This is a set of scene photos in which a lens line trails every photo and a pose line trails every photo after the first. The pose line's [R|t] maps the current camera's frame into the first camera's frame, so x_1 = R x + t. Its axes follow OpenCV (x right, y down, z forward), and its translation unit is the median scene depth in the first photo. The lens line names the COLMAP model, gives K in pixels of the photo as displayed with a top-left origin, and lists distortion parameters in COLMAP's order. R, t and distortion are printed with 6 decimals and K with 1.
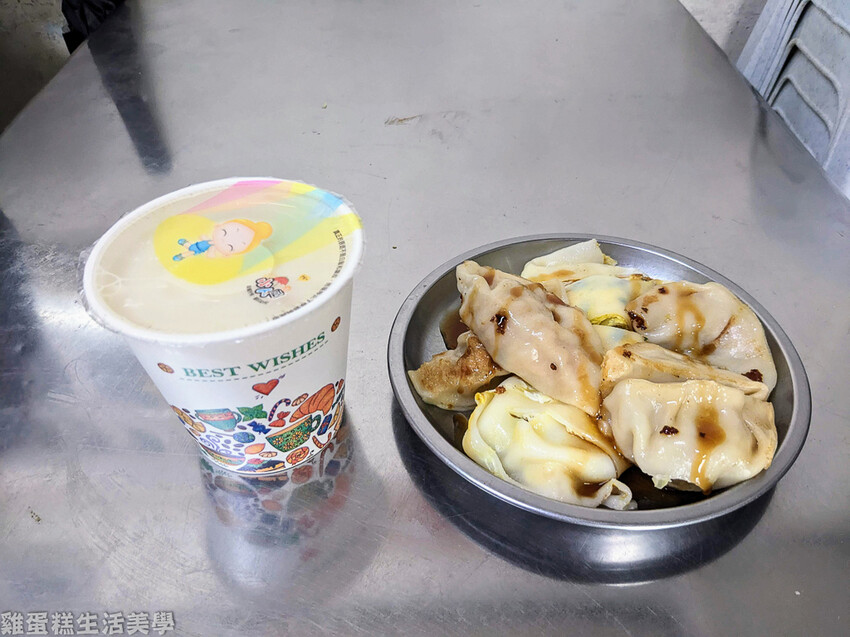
lens RADIAL K [[773.8, 0, 425.0], [0, 773.8, 318.5], [0, 0, 1]] dist [-0.000578, -0.000153]
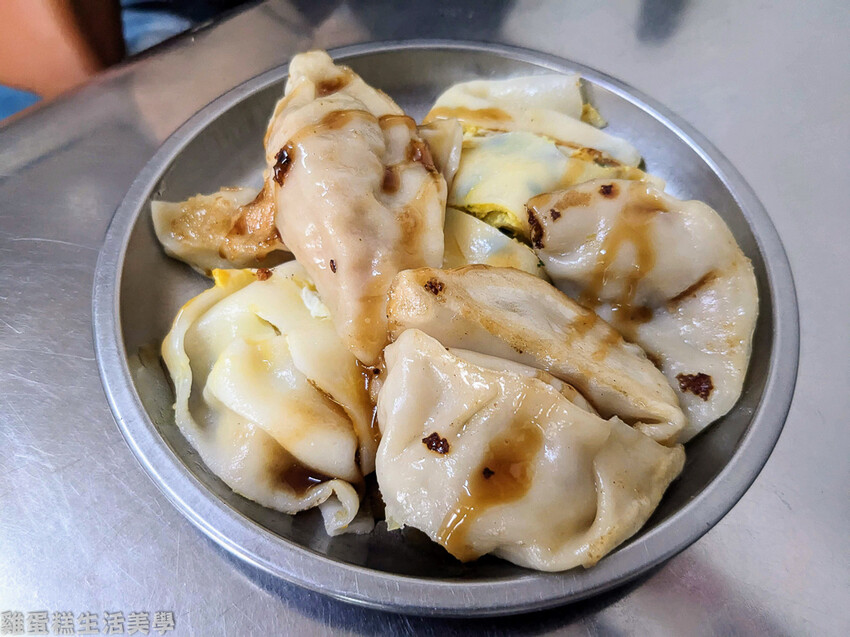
lens RADIAL K [[773.8, 0, 425.0], [0, 773.8, 318.5], [0, 0, 1]] dist [-0.000578, -0.000153]
pose [[0.931709, 0.312149, -0.185693, 0.327265], [-0.253156, 0.924723, 0.284252, -0.079045], [0.260444, -0.217830, 0.940595, 0.426407]]
